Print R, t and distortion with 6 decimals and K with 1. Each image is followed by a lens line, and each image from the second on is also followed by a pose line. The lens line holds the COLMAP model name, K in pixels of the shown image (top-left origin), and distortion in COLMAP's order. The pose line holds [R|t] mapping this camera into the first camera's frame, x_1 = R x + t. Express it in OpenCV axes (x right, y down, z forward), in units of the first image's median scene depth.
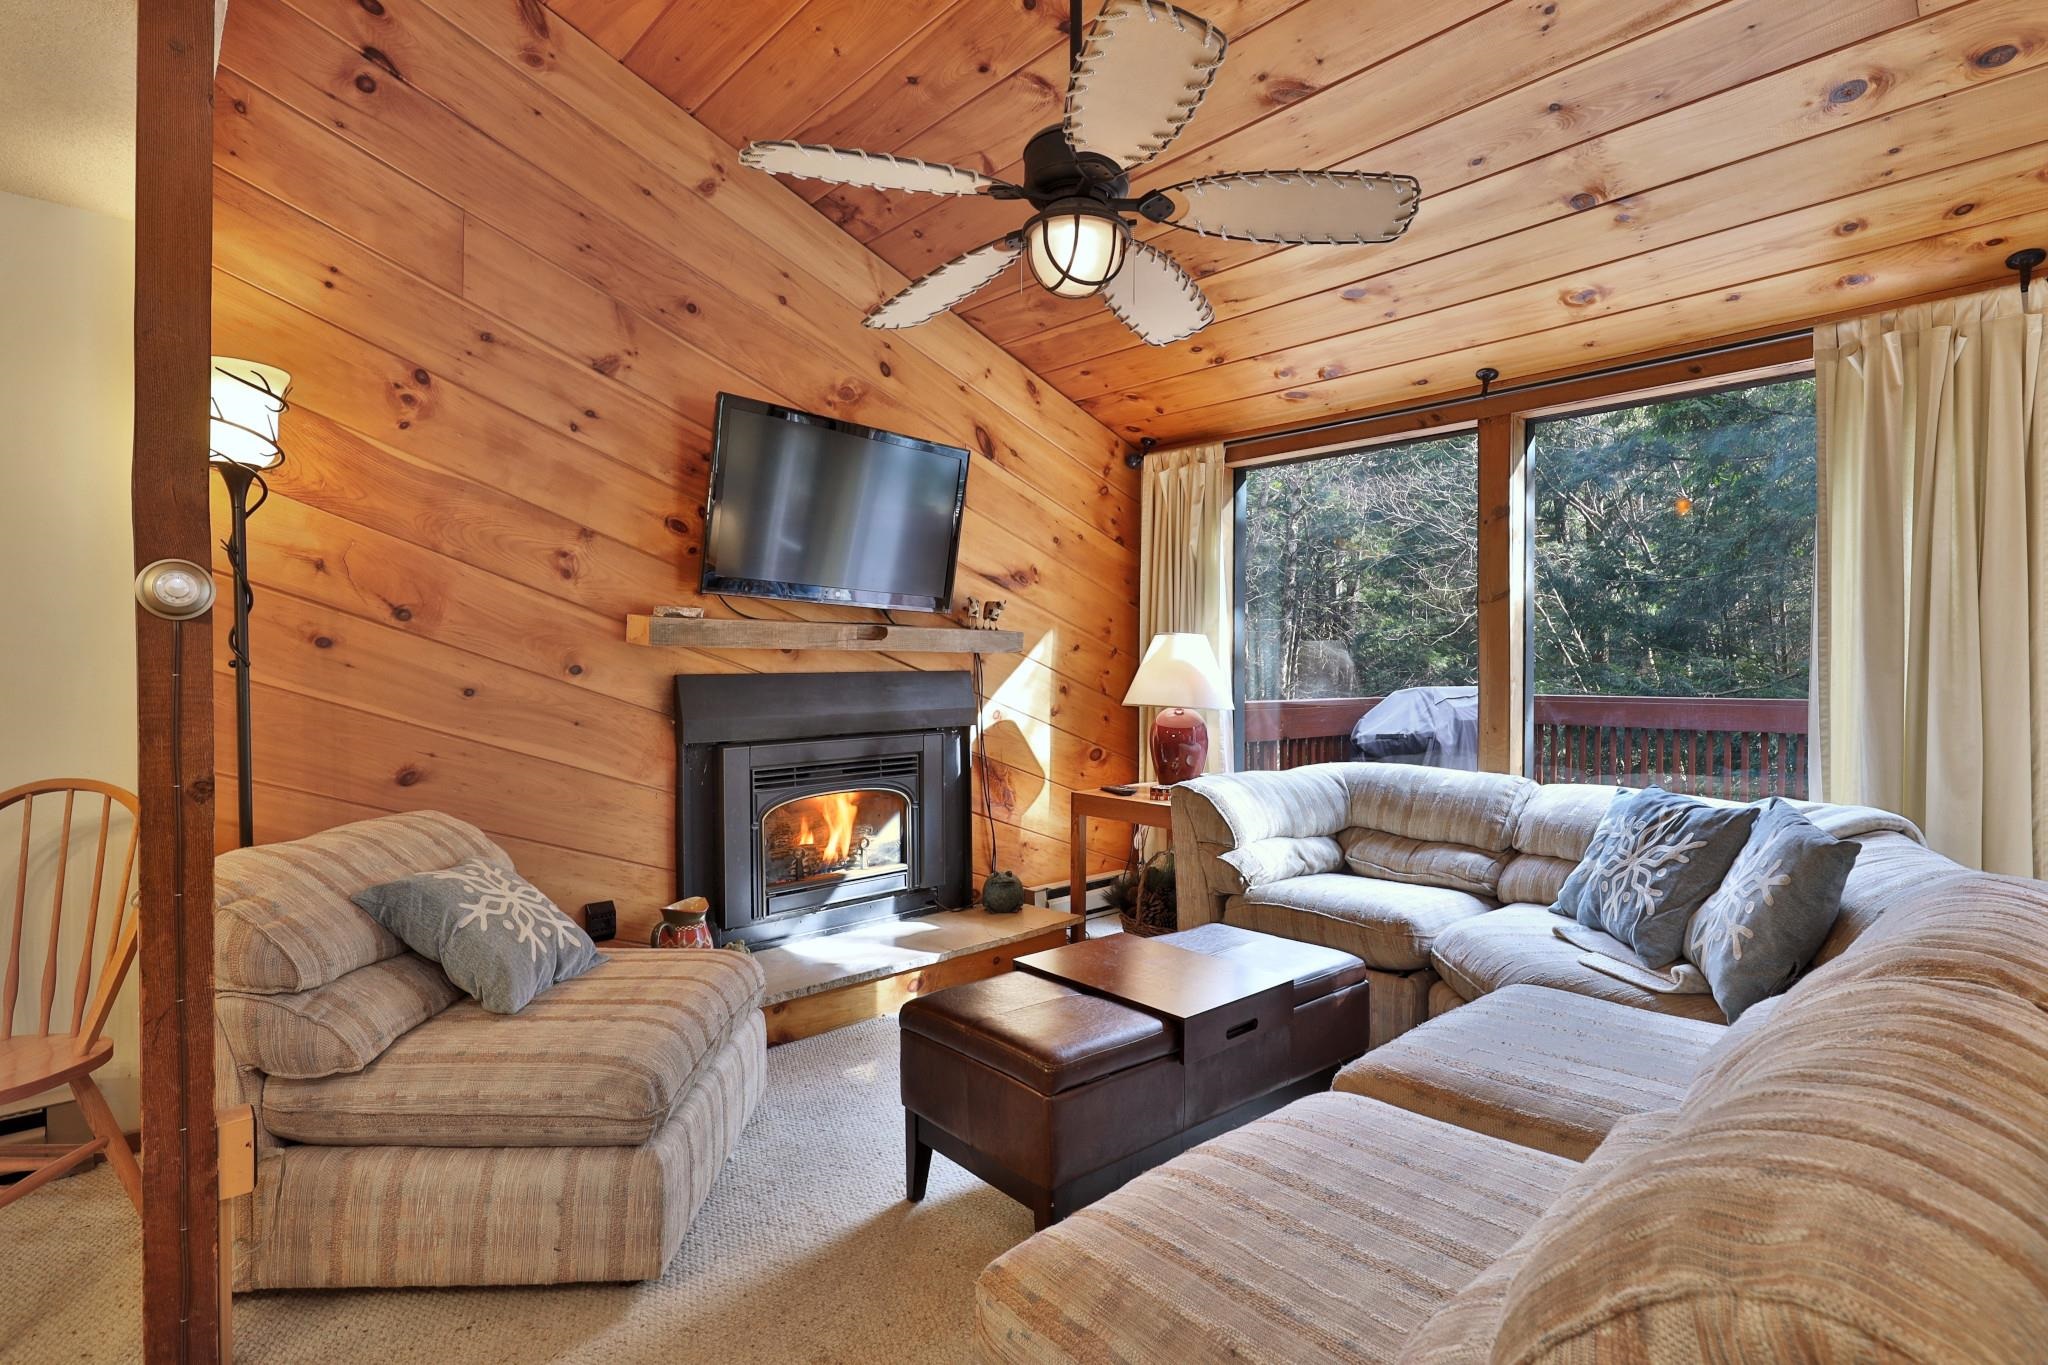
lens RADIAL K [[985.1, 0, 1030.1], [0, 985.1, 682.4], [0, 0, 1]] dist [-0.000161, -0.000672]
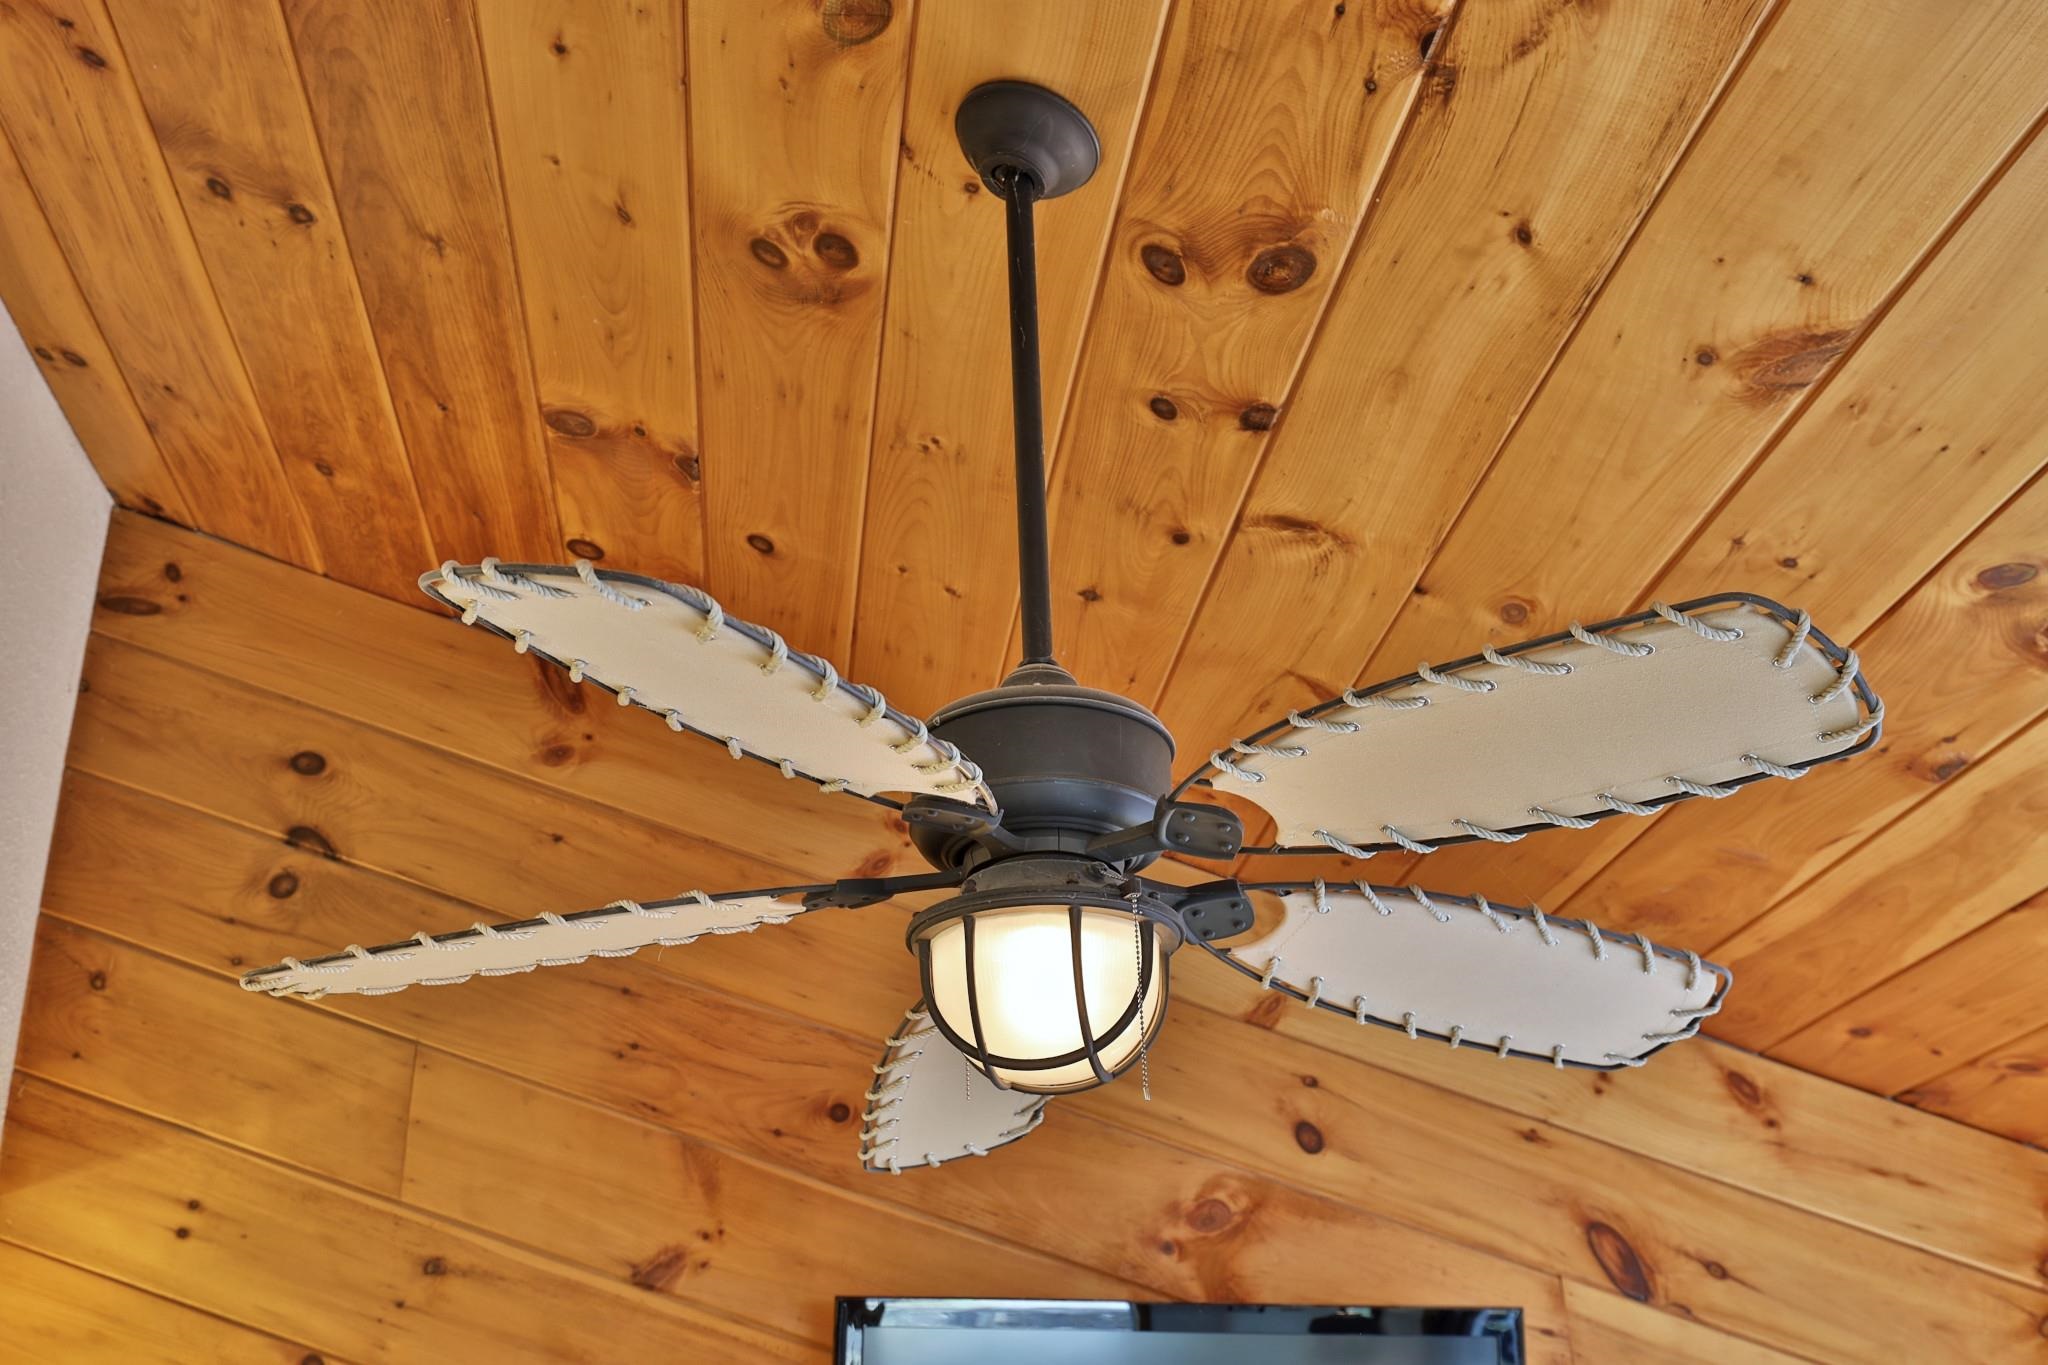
lens RADIAL K [[2095.7, 0, 1023.8], [0, 2095.7, 689.7], [0, 0, 1]] dist [-0.001748, 0.000000]
pose [[0.809862, -0.272519, -0.519478, 0.341501], [0.024515, 0.900492, -0.434180, -0.123813], [0.586109, 0.338891, 0.735955, 0.236775]]
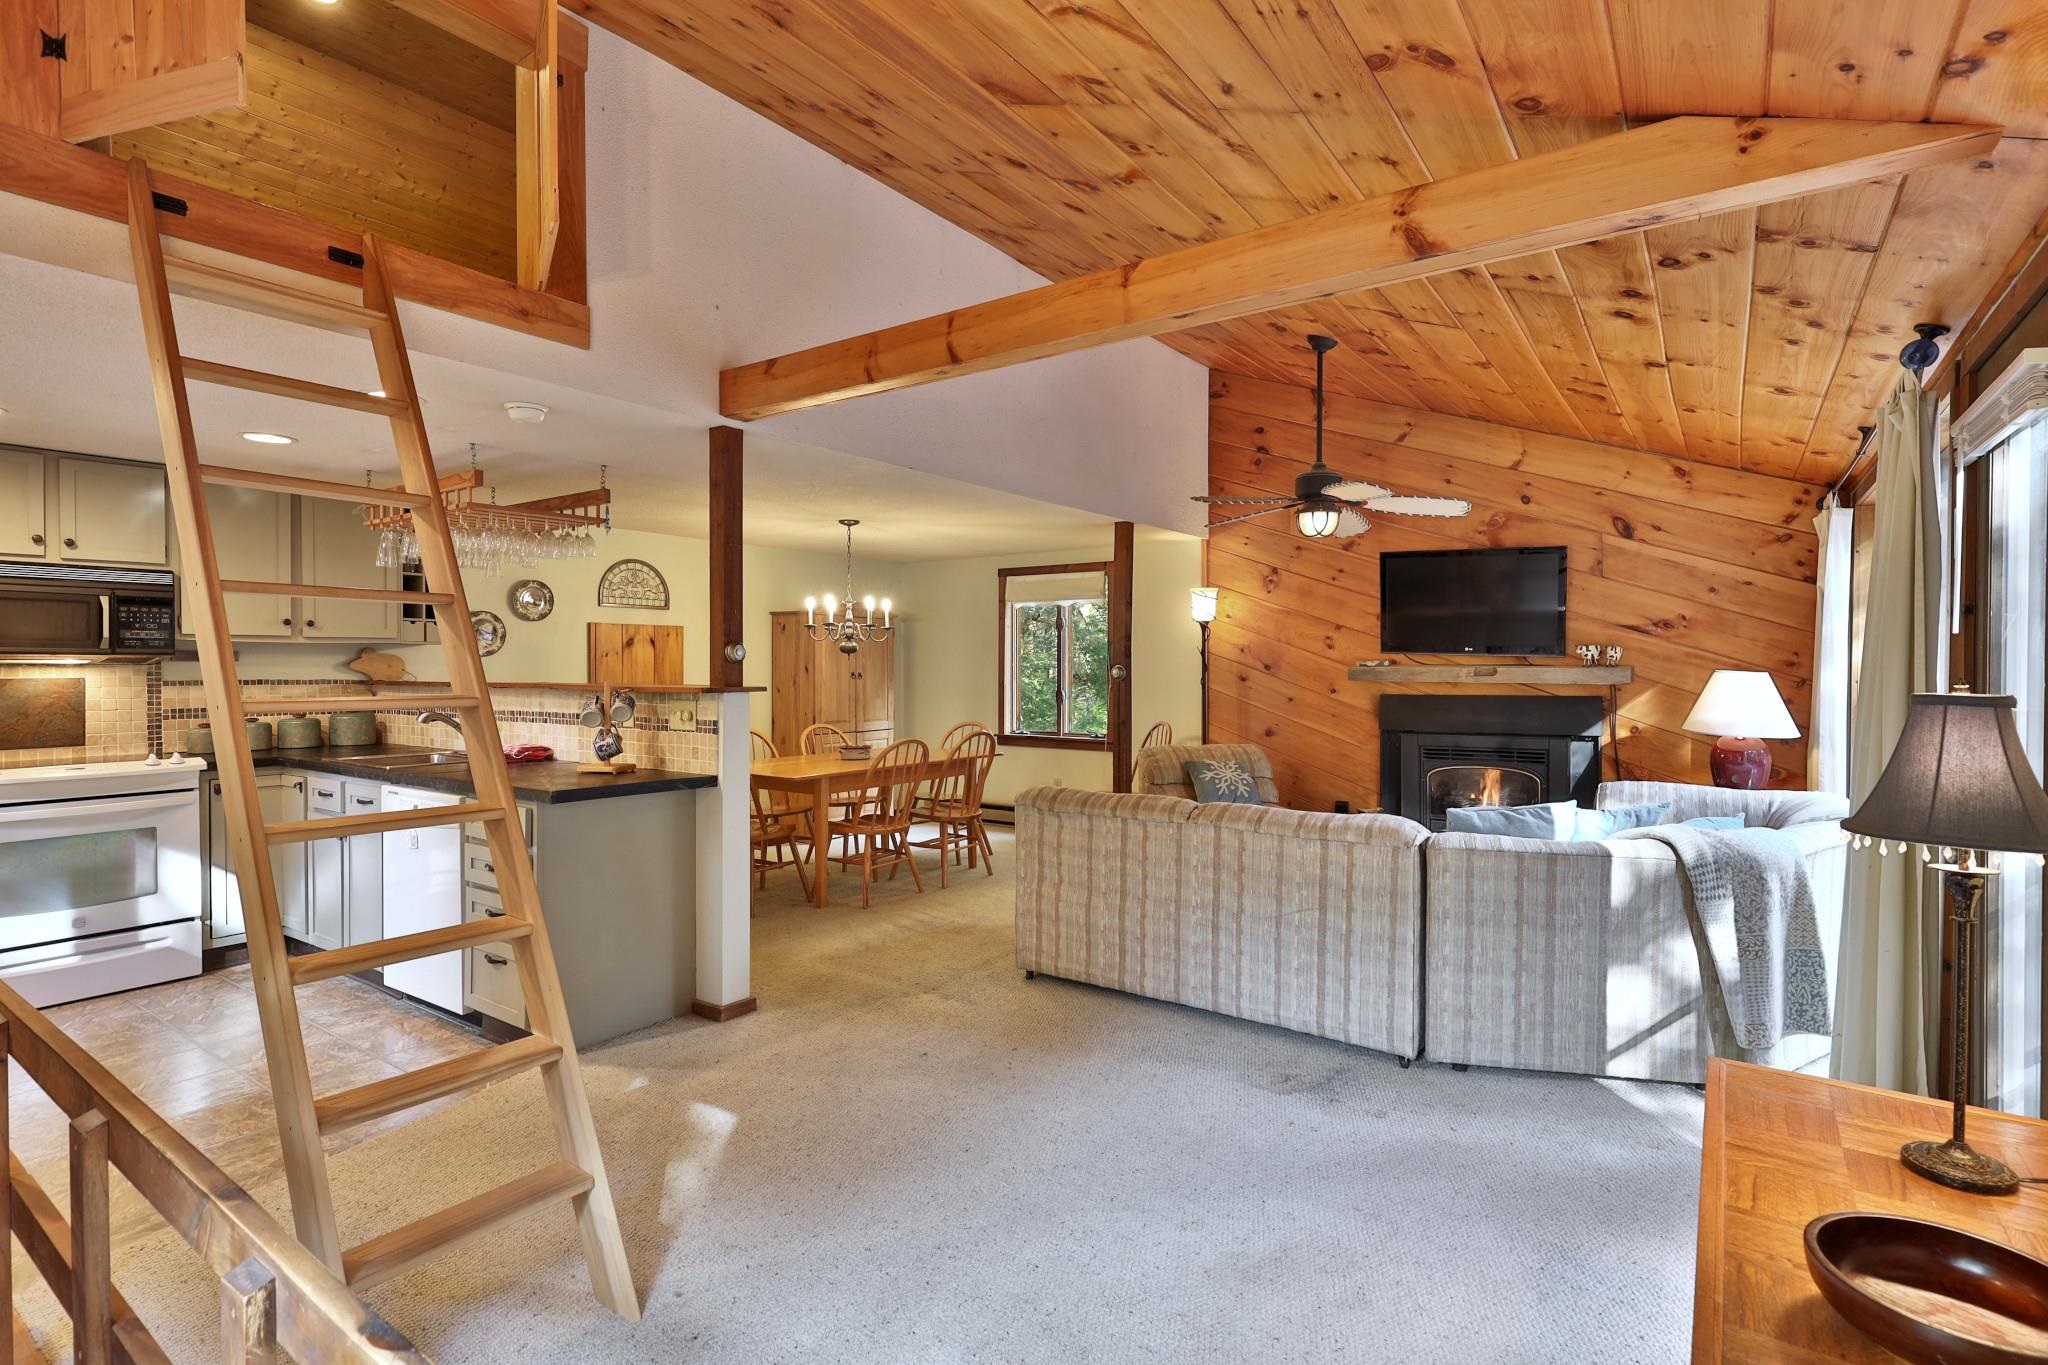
lens RADIAL K [[985.1, 0, 1029.4], [0, 985.1, 680.3], [0, 0, 1]] dist [-0.000161, -0.000672]
pose [[0.206572, 0.016364, -0.978295, 1.484762], [-0.012805, 0.999820, 0.014021, -0.056801], [0.978348, 0.009630, 0.206744, -0.095940]]
